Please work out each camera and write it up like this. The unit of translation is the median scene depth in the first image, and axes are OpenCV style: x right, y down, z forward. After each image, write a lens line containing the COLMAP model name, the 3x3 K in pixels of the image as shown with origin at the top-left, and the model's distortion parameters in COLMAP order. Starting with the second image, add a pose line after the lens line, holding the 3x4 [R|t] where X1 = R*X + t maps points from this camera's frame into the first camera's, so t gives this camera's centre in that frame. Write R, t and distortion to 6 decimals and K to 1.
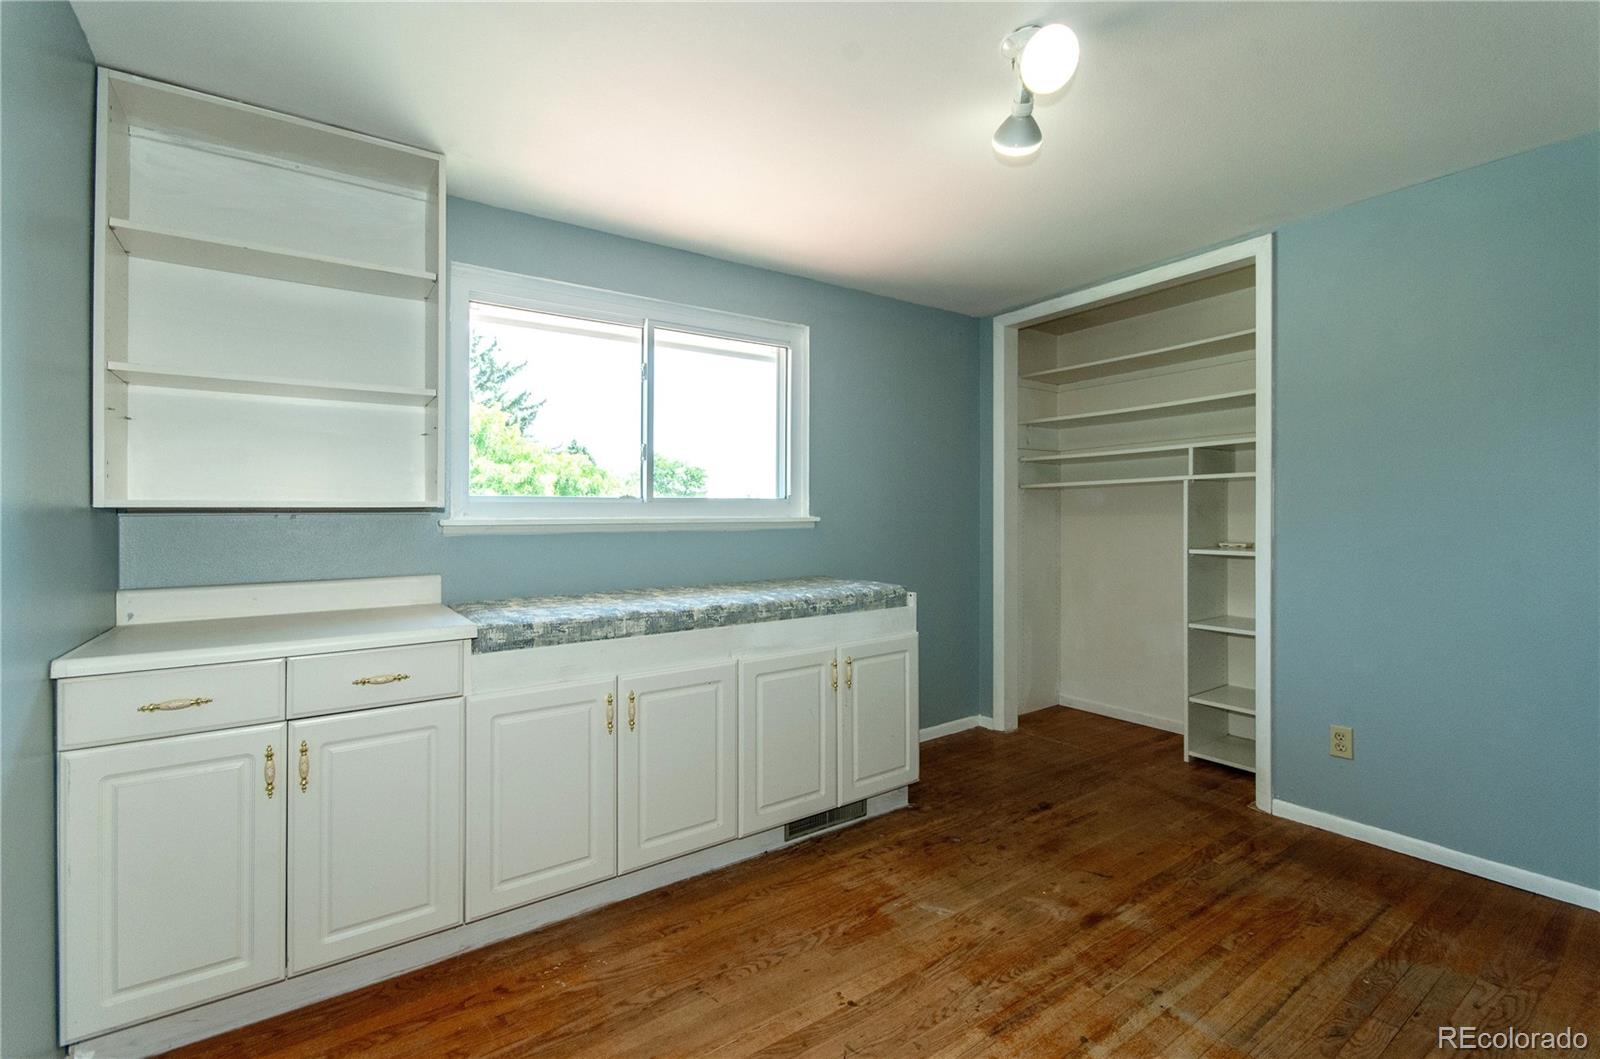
lens RADIAL K [[700.9, 0, 798.6], [0, 700.9, 518.0], [0, 0, 1]] dist [-0.002689, -0.001839]
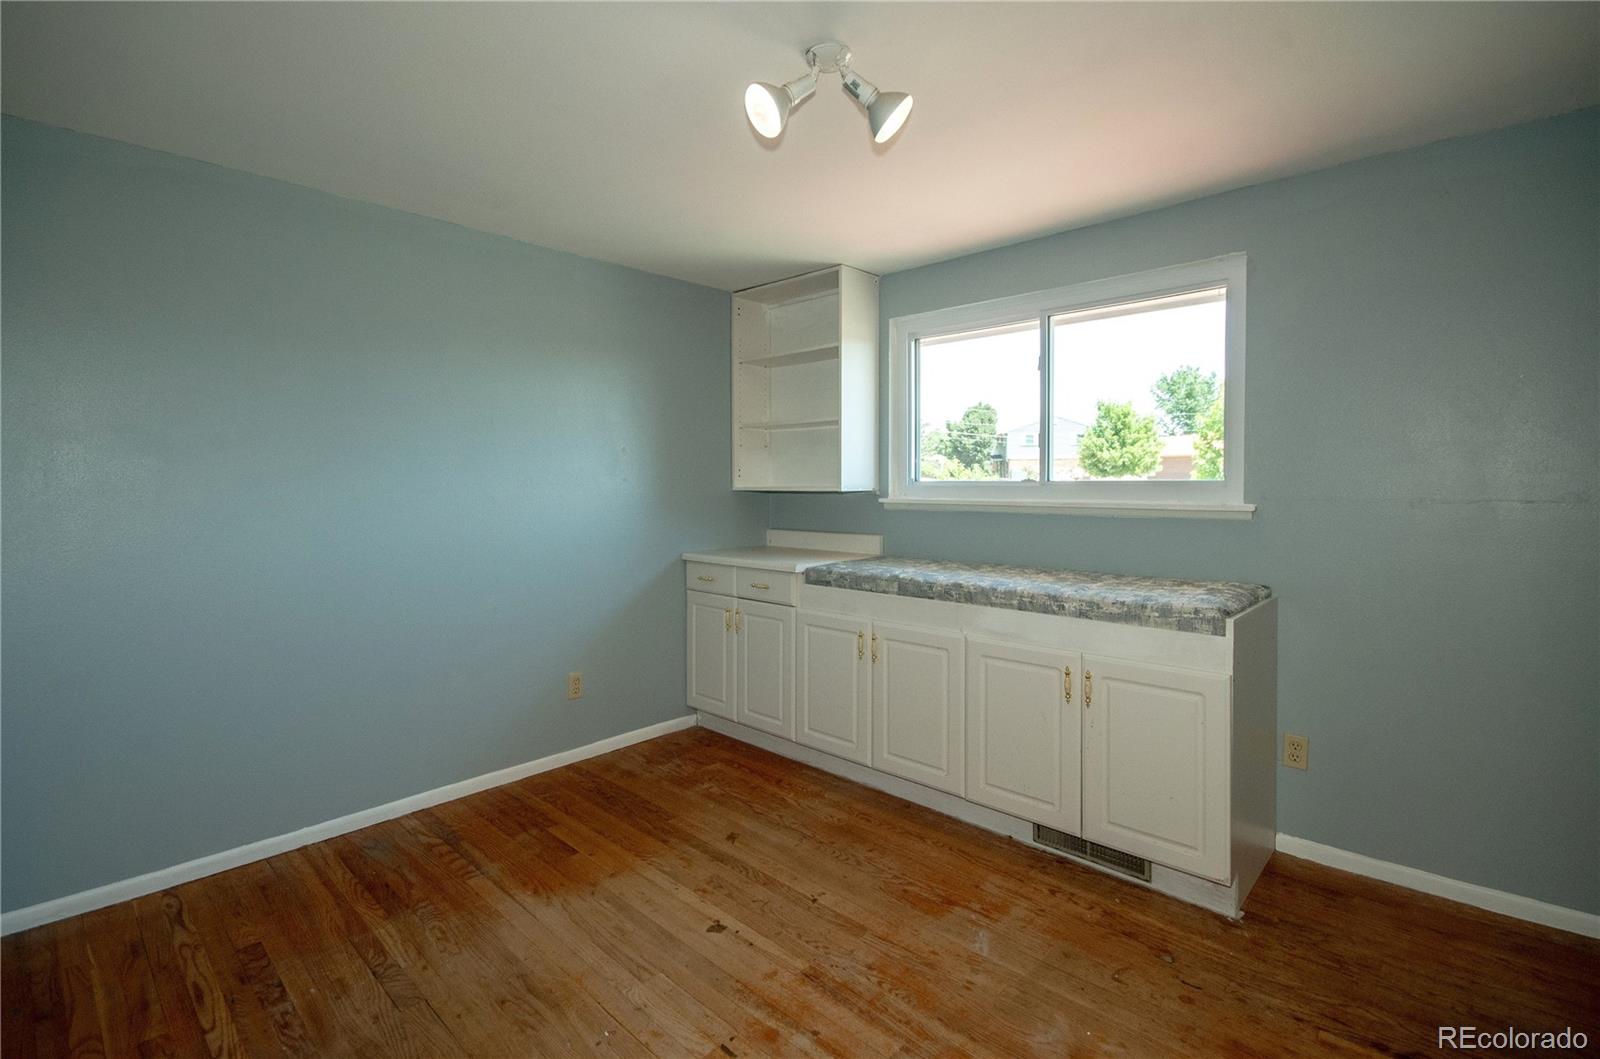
lens RADIAL K [[700.9, 0, 763.0], [0, 700.9, 490.2], [0, 0, 1]] dist [-0.002689, -0.001839]
pose [[0.189102, 0.016420, -0.981820, 0.974366], [-0.001013, 0.999863, 0.016526, -0.043673], [0.981957, -0.002131, 0.189093, 0.517546]]
